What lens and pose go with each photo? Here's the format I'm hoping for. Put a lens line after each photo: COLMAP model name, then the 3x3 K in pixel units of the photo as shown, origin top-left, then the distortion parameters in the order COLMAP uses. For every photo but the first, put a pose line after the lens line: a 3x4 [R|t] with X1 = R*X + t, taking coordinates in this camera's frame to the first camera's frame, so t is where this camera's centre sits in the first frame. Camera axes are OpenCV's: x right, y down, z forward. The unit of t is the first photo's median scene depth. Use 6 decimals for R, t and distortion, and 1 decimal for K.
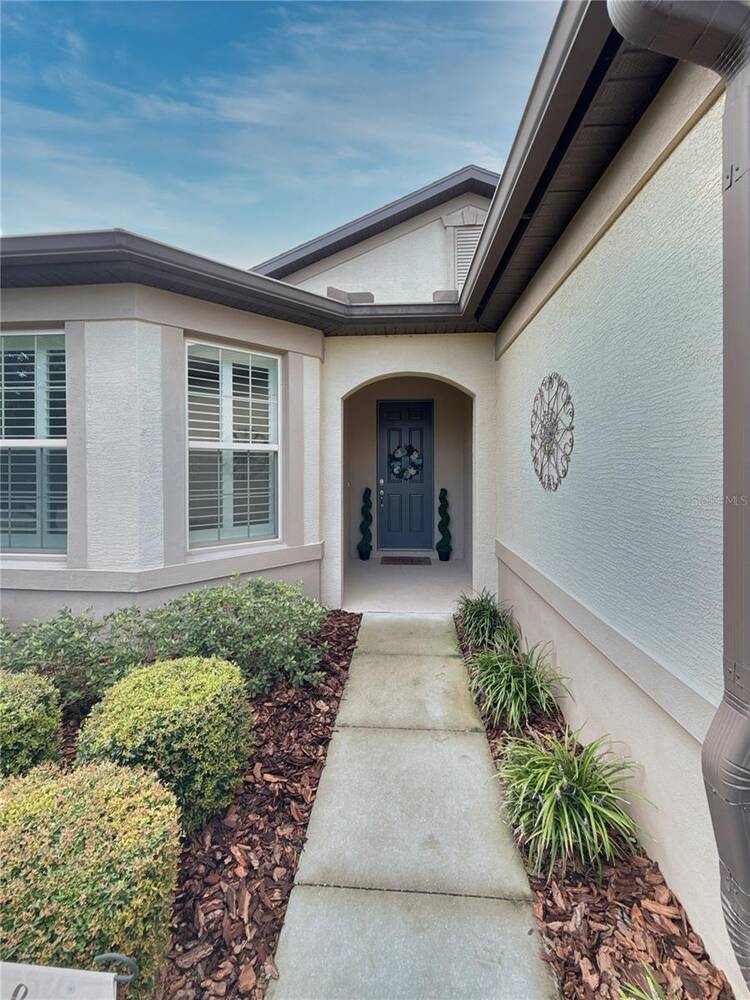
lens RADIAL K [[398.6, 0, 375.0], [0, 398.6, 500.0], [0, 0, 1]] dist [-0.020377, -0.000113]
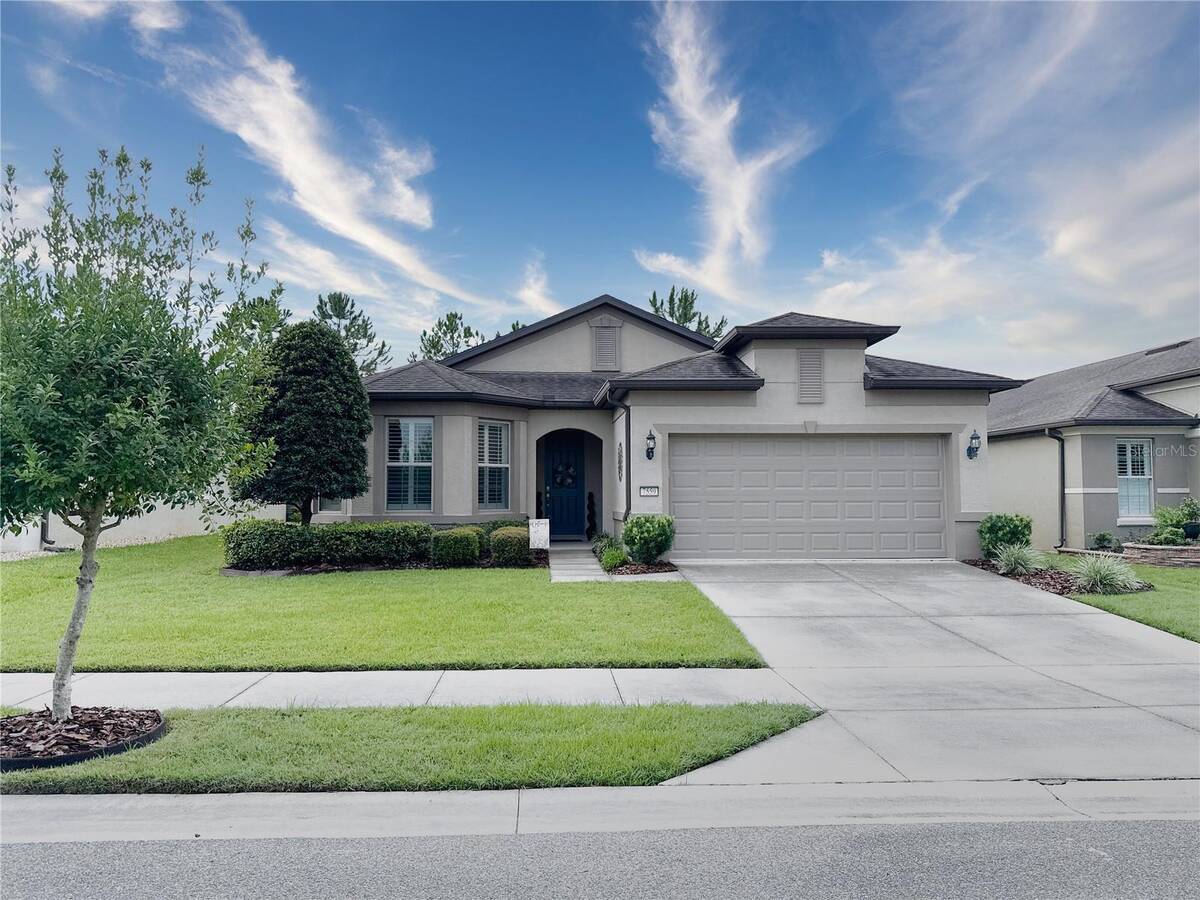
lens RADIAL K [[850.3, 0, 600.0], [0, 850.3, 450.0], [0, 0, 1]] dist [0.002043, -0.000063]
pose [[0.988325, 0.012996, 0.151808, -0.351405], [0.006745, 0.991647, -0.128807, 0.283949], [-0.152214, 0.128327, 0.979981, -2.703020]]
